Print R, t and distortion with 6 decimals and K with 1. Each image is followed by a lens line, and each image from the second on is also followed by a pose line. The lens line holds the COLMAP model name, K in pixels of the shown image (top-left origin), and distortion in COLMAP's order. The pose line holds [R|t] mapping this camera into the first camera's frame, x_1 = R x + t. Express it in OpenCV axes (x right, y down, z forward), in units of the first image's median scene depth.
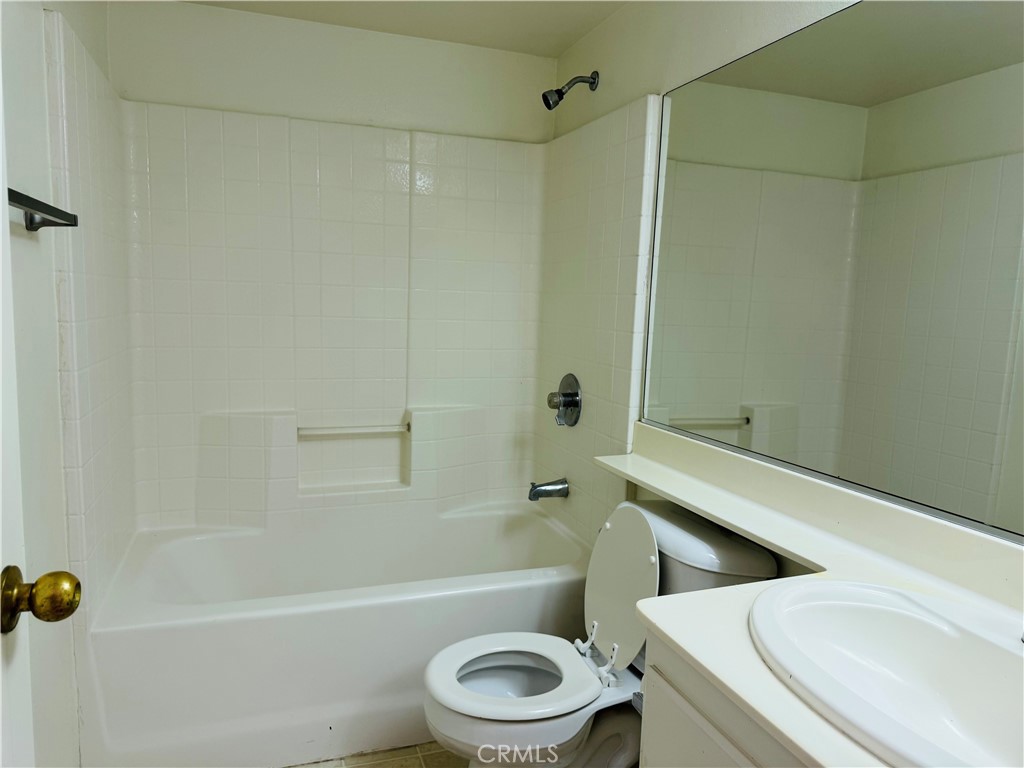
lens RADIAL K [[730.9, 0, 511.3], [0, 730.9, 386.9], [0, 0, 1]] dist [0.092189, -0.123841]
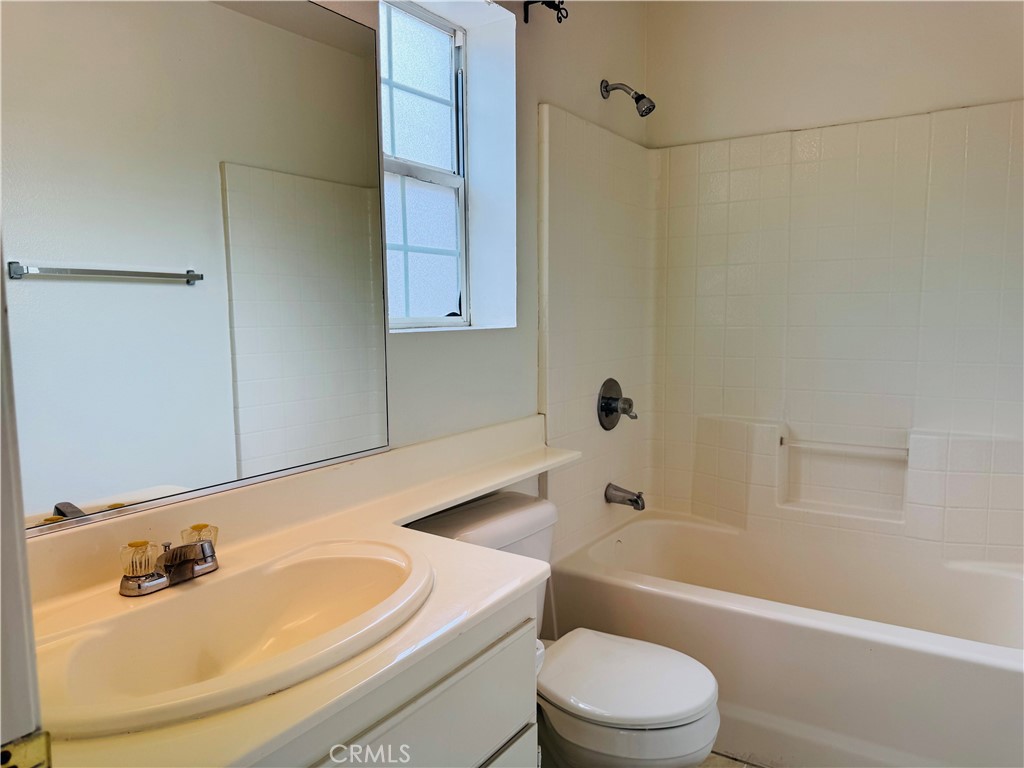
lens RADIAL K [[730.9, 0, 511.3], [0, 730.9, 386.9], [0, 0, 1]] dist [0.092189, -0.123841]
pose [[0.593889, 0.050757, -0.802944, 0.293633], [-0.062621, 0.997897, 0.016764, -0.007229], [0.802106, 0.040325, 0.595818, 0.105420]]
